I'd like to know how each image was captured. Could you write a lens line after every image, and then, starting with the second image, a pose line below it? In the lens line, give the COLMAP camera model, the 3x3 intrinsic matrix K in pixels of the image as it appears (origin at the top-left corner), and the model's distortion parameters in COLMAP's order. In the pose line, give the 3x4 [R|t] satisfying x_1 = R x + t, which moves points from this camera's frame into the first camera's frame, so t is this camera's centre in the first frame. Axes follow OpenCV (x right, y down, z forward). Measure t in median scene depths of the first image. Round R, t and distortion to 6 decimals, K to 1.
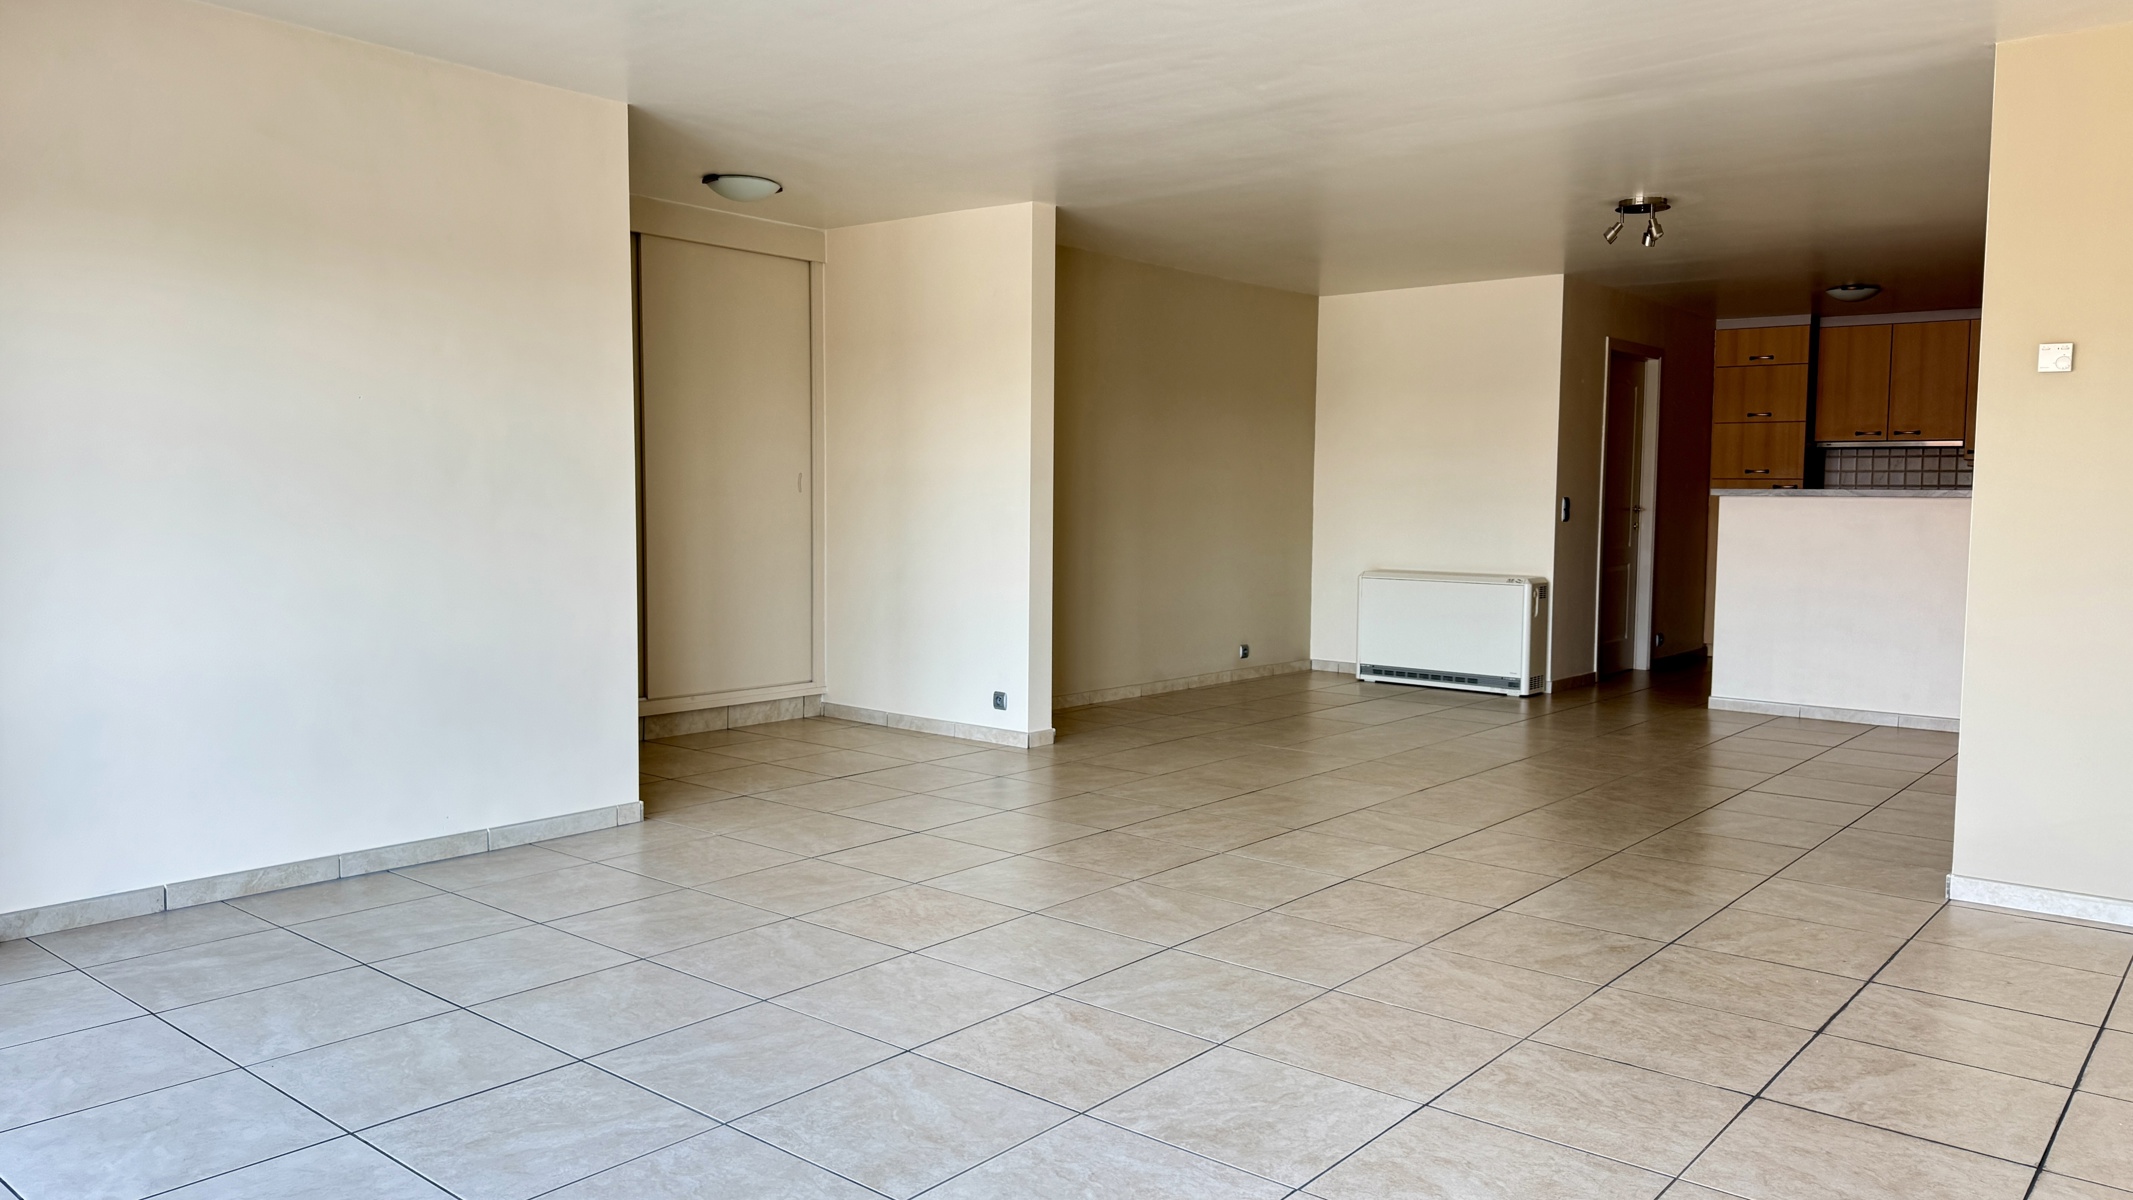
lens RADIAL K [[1508.5, 0, 1067.1], [0, 1508.5, 599.2], [0, 0, 1]] dist [0.051426, -0.005377]
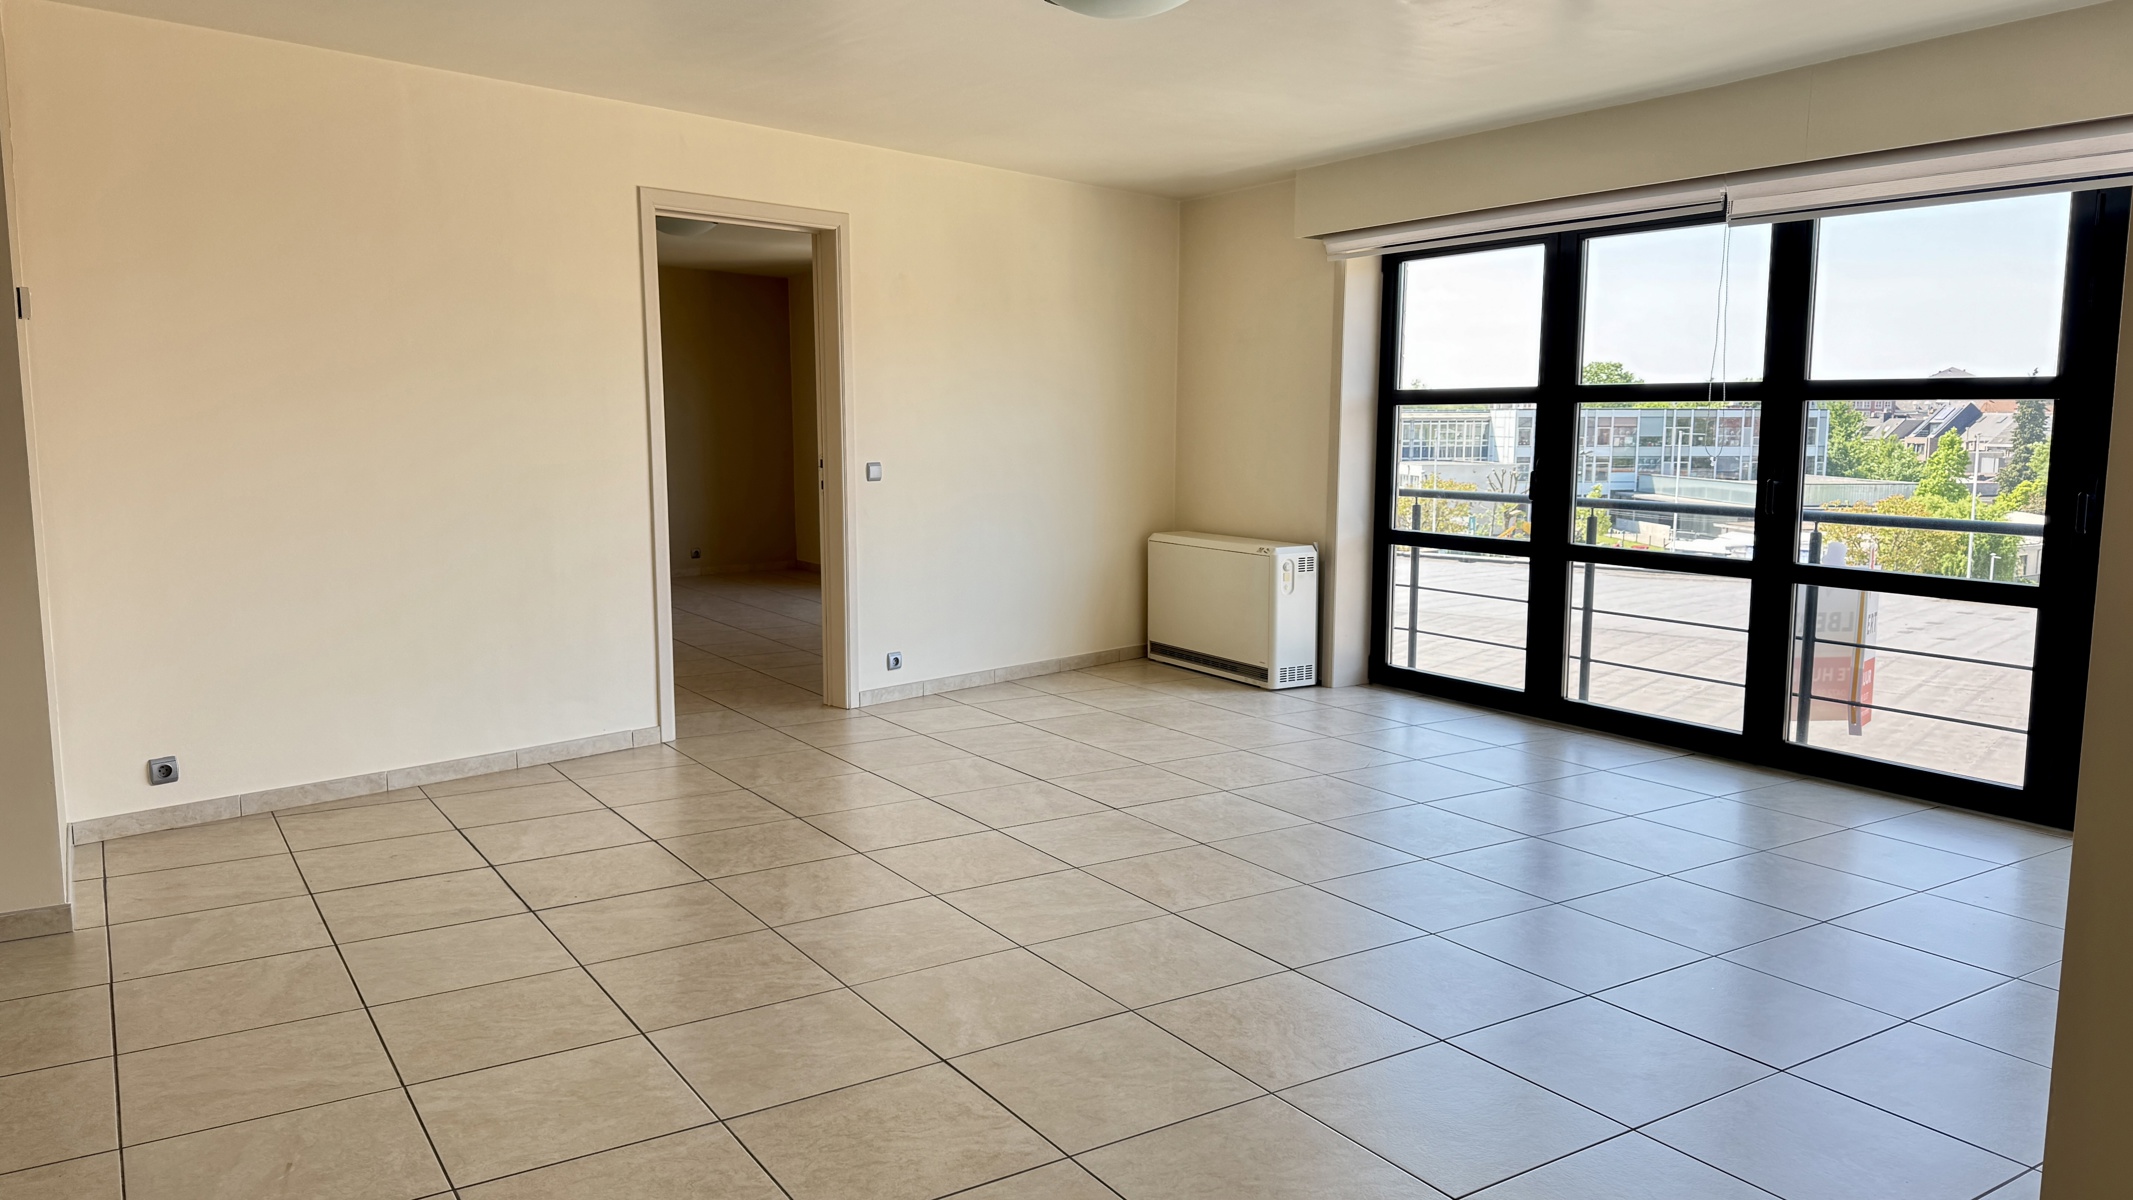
lens RADIAL K [[1508.5, 0, 1060.5], [0, 1508.5, 613.6], [0, 0, 1]] dist [0.051426, -0.005377]
pose [[-0.955239, -0.052075, 0.291217, -0.223781], [0.007140, 0.980041, 0.198669, -0.167472], [-0.295751, 0.191855, -0.935801, 1.850438]]
